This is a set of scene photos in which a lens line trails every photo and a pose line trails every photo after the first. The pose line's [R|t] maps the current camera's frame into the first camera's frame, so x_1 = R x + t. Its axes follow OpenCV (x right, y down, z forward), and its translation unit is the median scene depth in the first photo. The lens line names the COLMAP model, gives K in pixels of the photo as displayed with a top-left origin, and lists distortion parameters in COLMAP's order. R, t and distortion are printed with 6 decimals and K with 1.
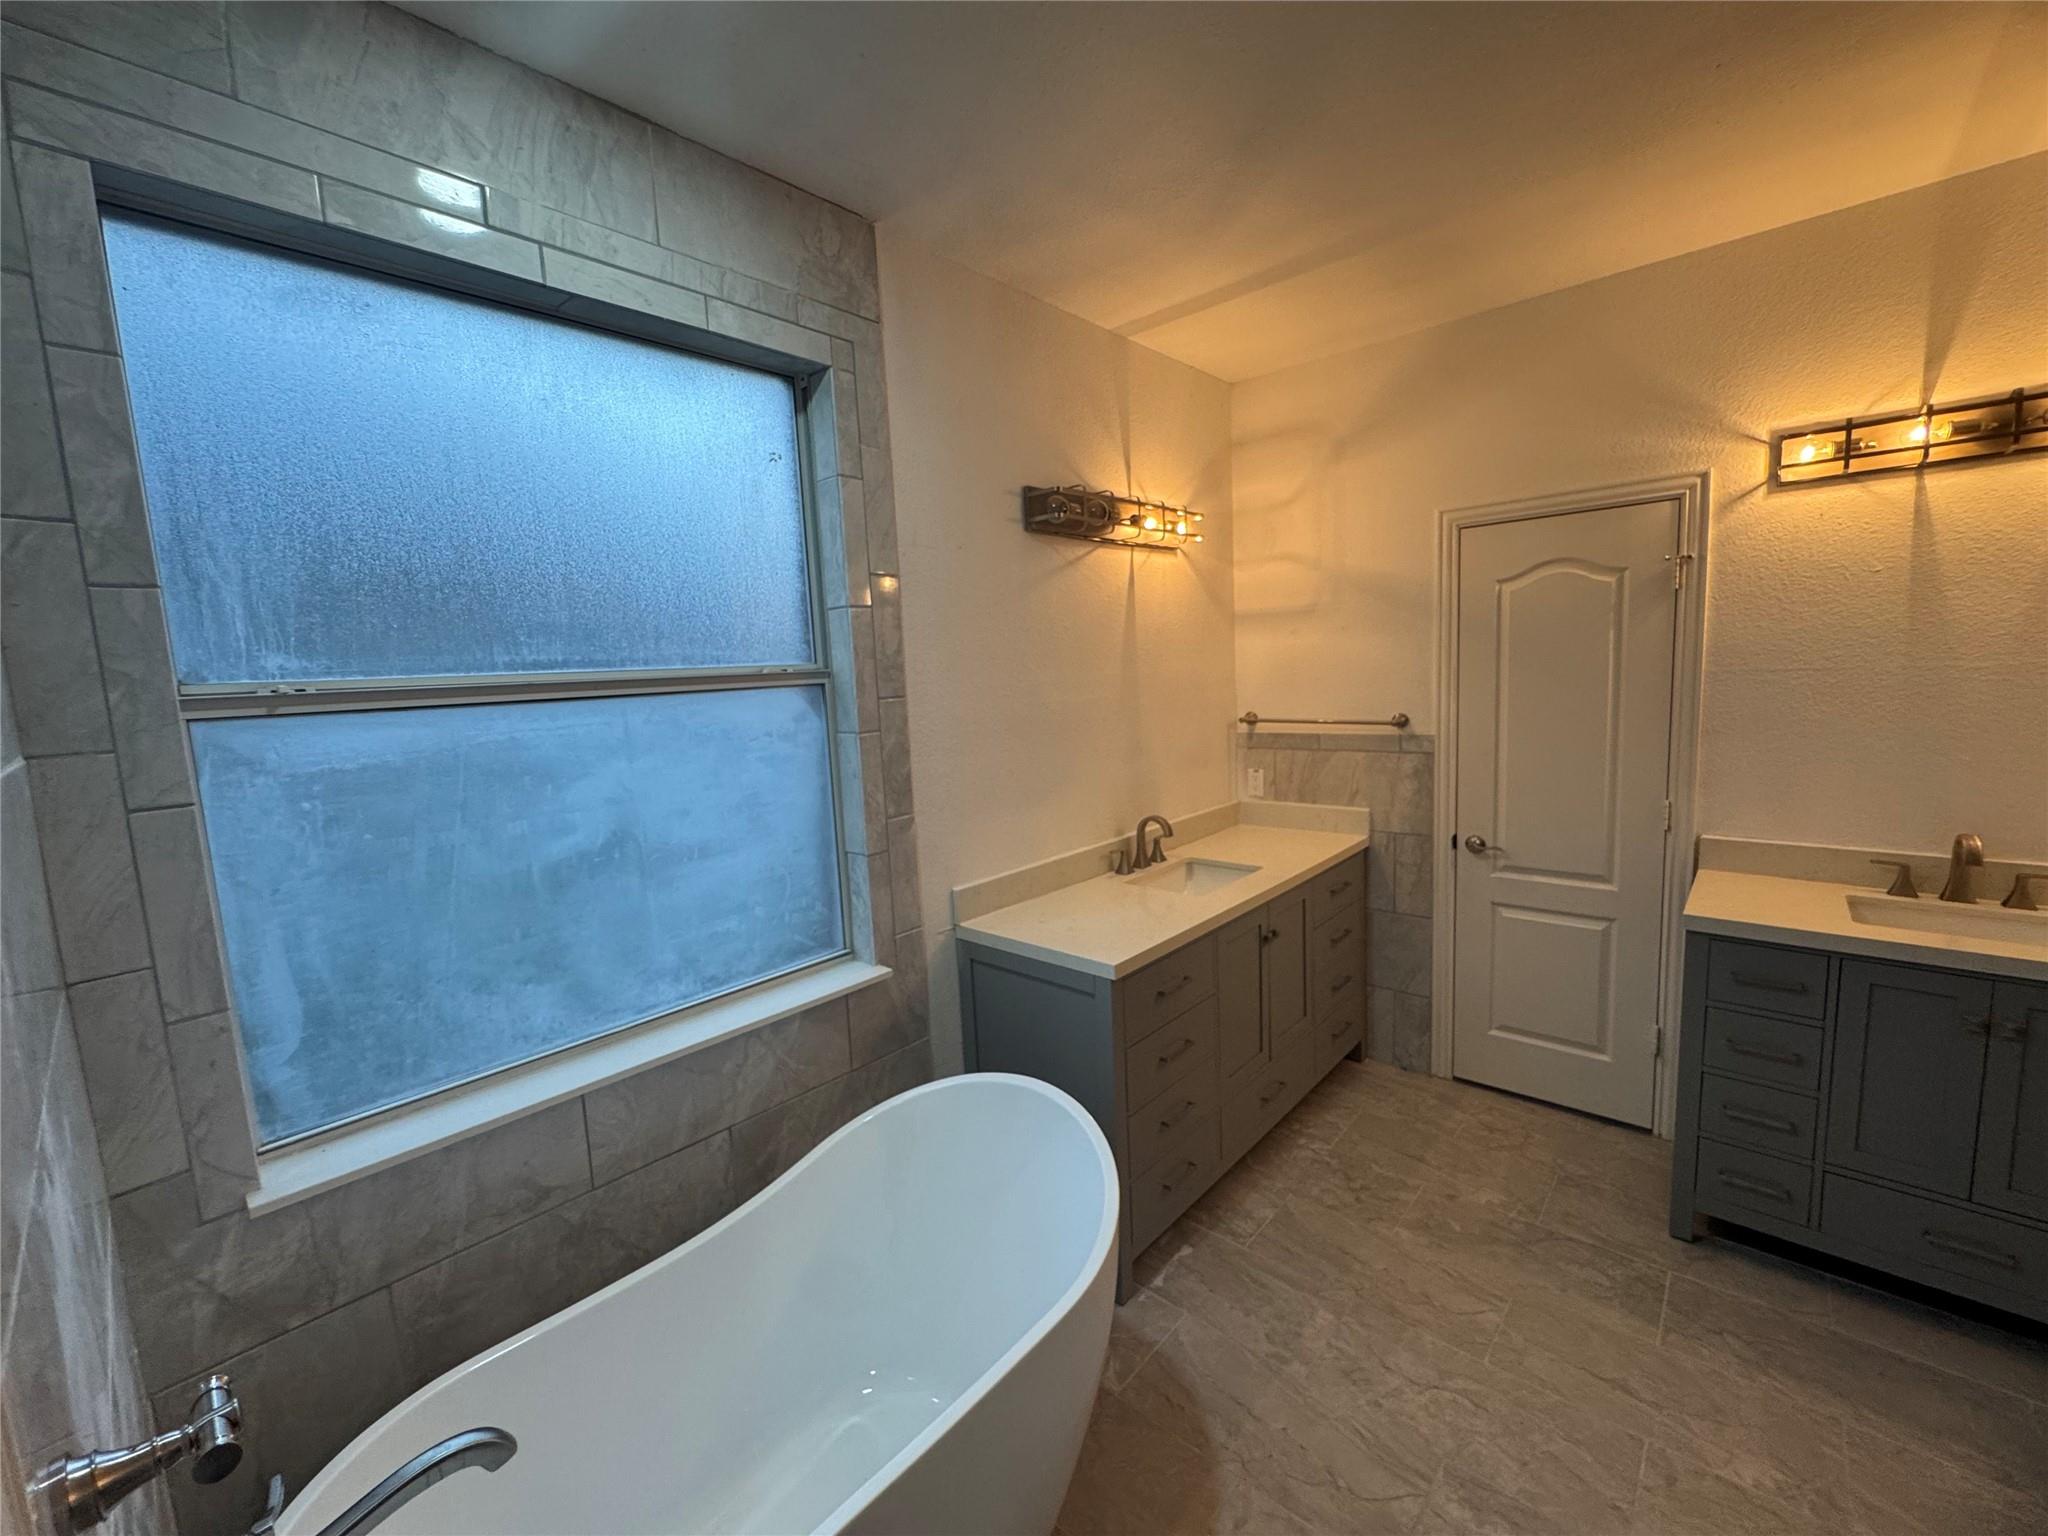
lens RADIAL K [[824.0, 0, 1024.9], [0, 824.0, 767.3], [0, 0, 1]] dist [-0.000909, -0.000071]
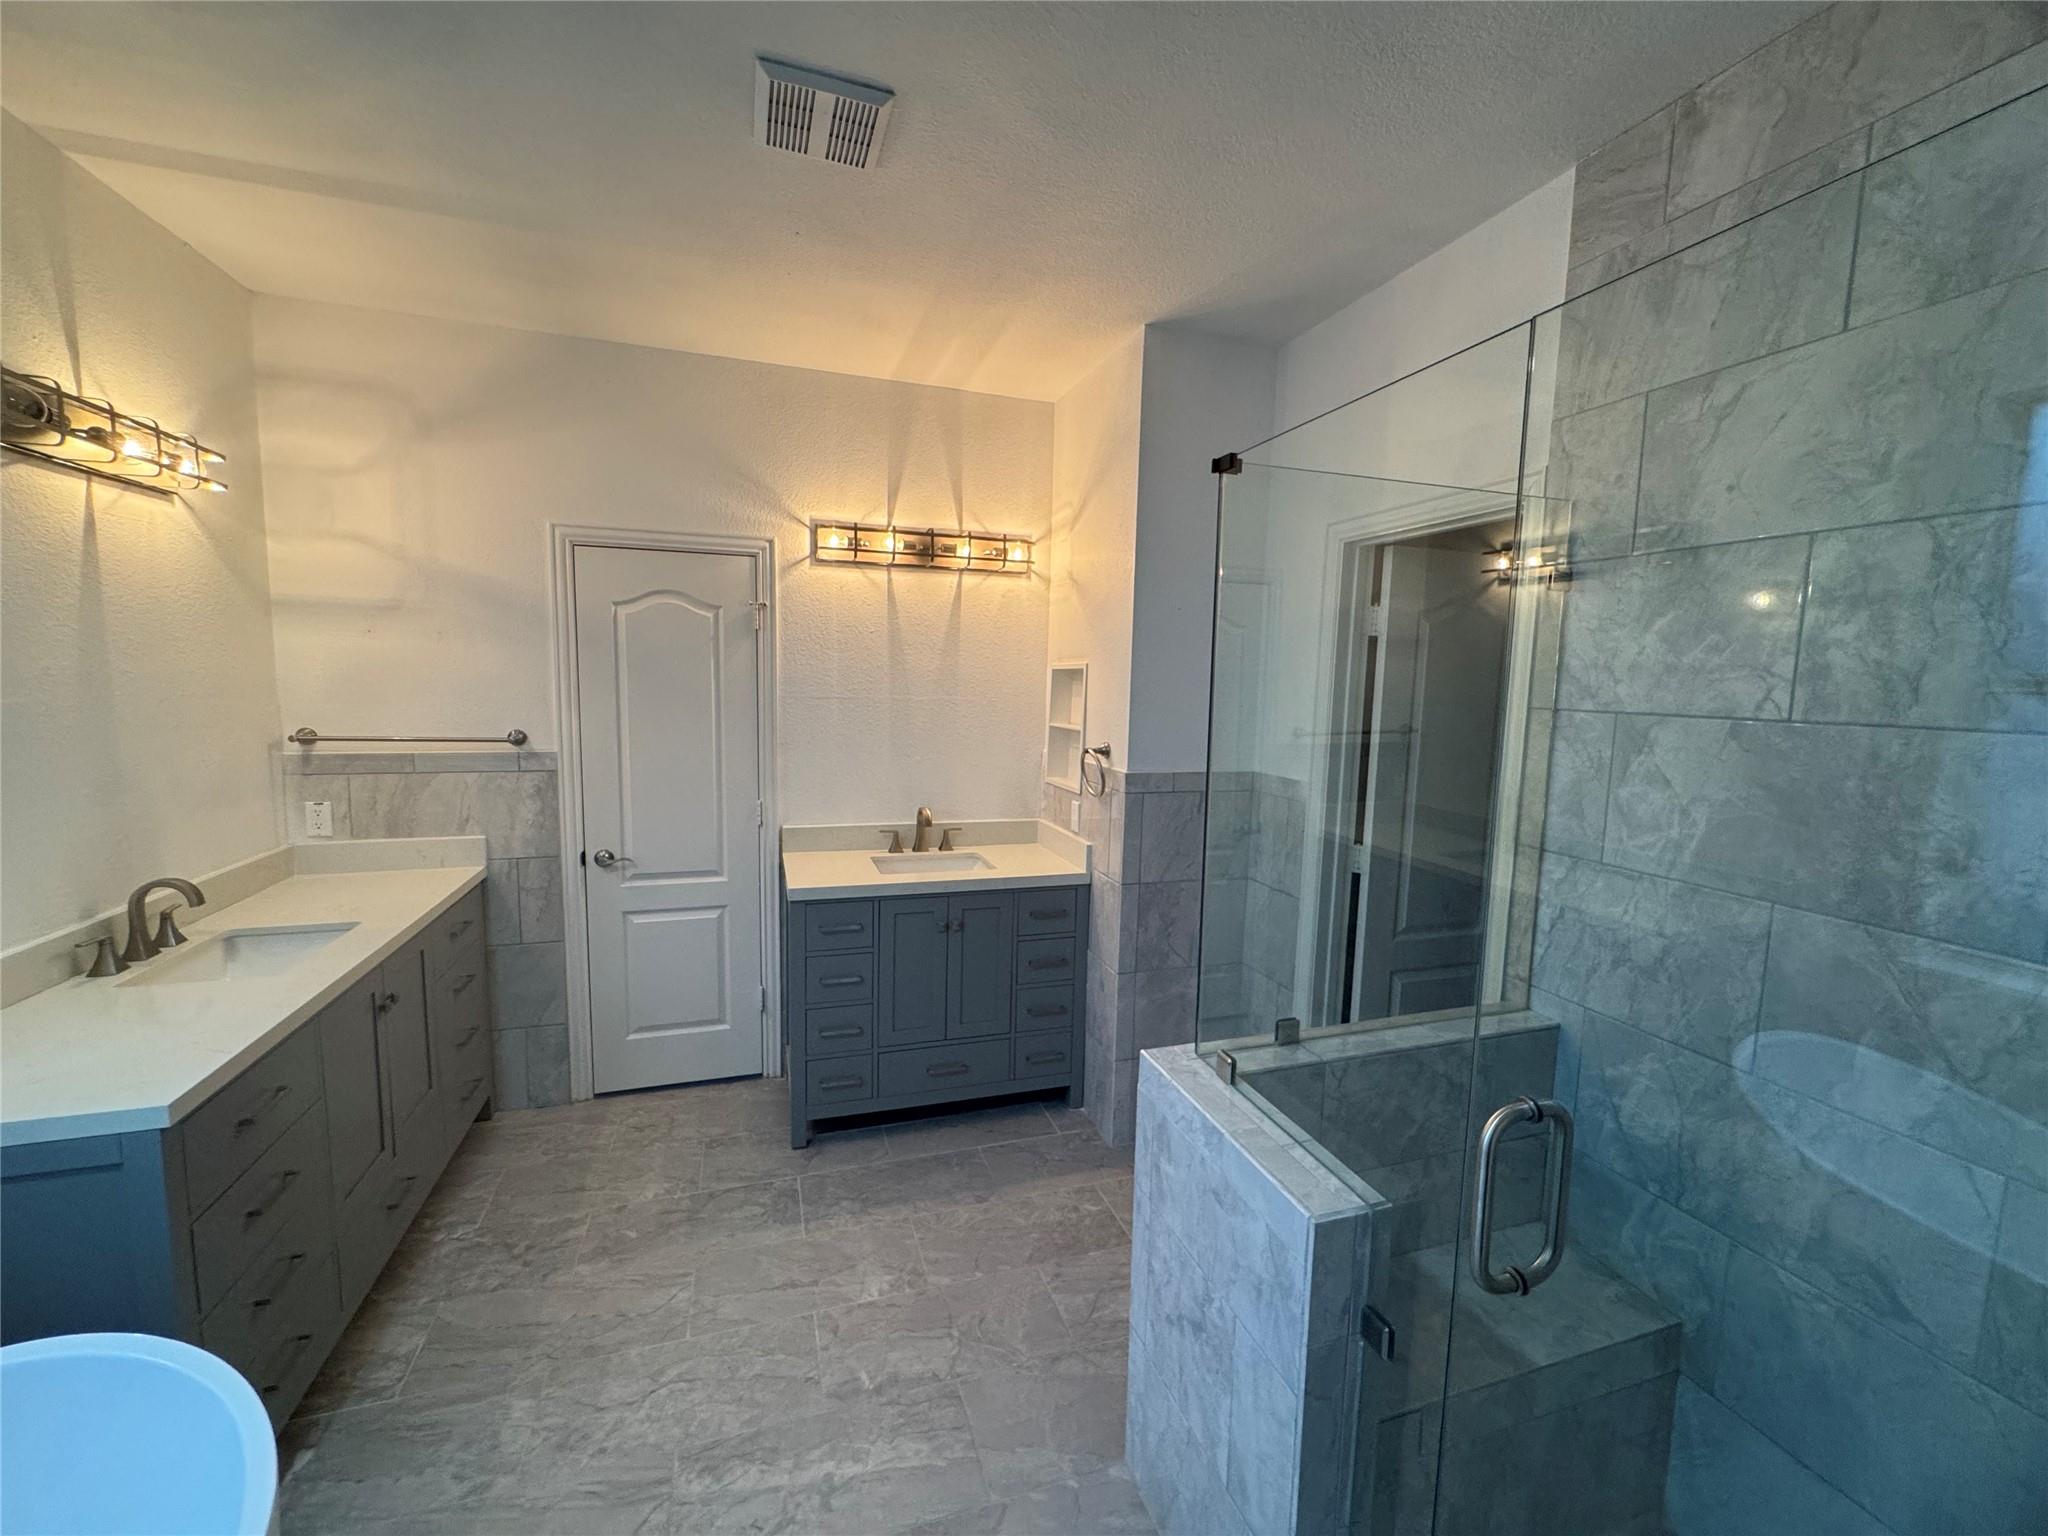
lens RADIAL K [[824.0, 0, 1024.9], [0, 824.0, 767.3], [0, 0, 1]] dist [-0.000909, -0.000071]
pose [[0.496714, -0.036986, 0.867126, -0.079307], [0.058130, 0.998266, 0.009281, 0.002095], [-0.865966, 0.045796, 0.498002, 0.041117]]
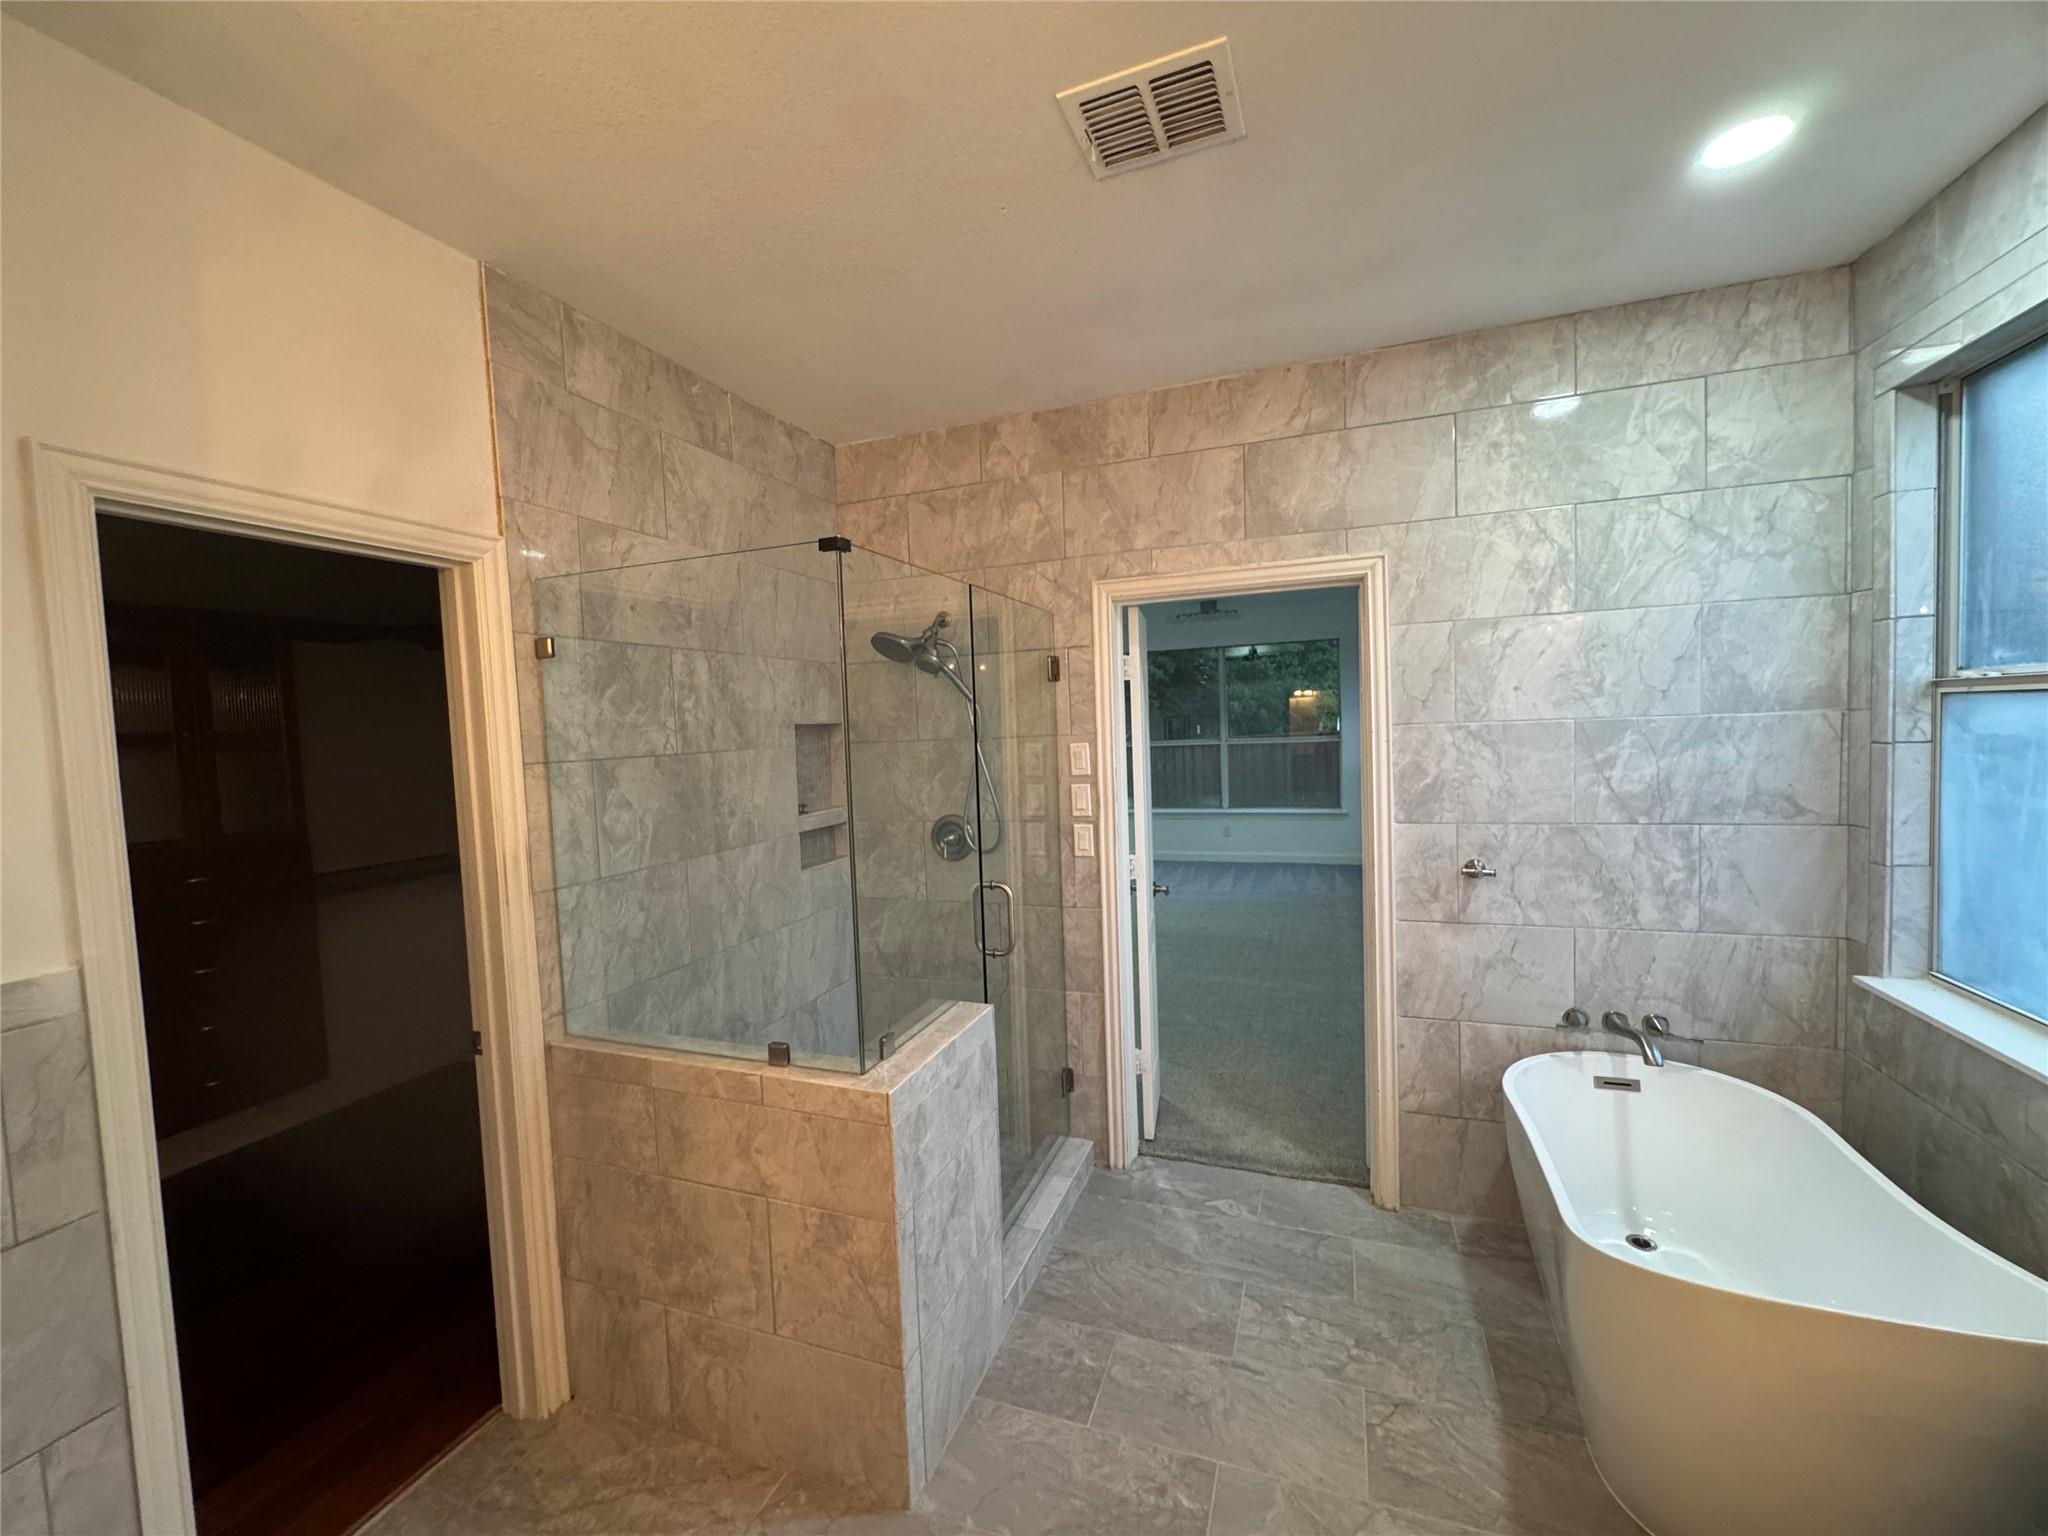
lens RADIAL K [[824.0, 0, 1024.9], [0, 824.0, 767.3], [0, 0, 1]] dist [-0.000909, -0.000071]
pose [[-0.926770, 0.102681, -0.361322, 0.524832], [0.038413, 0.982777, 0.180760, -0.116208], [0.373660, 0.153643, -0.914752, 0.773356]]
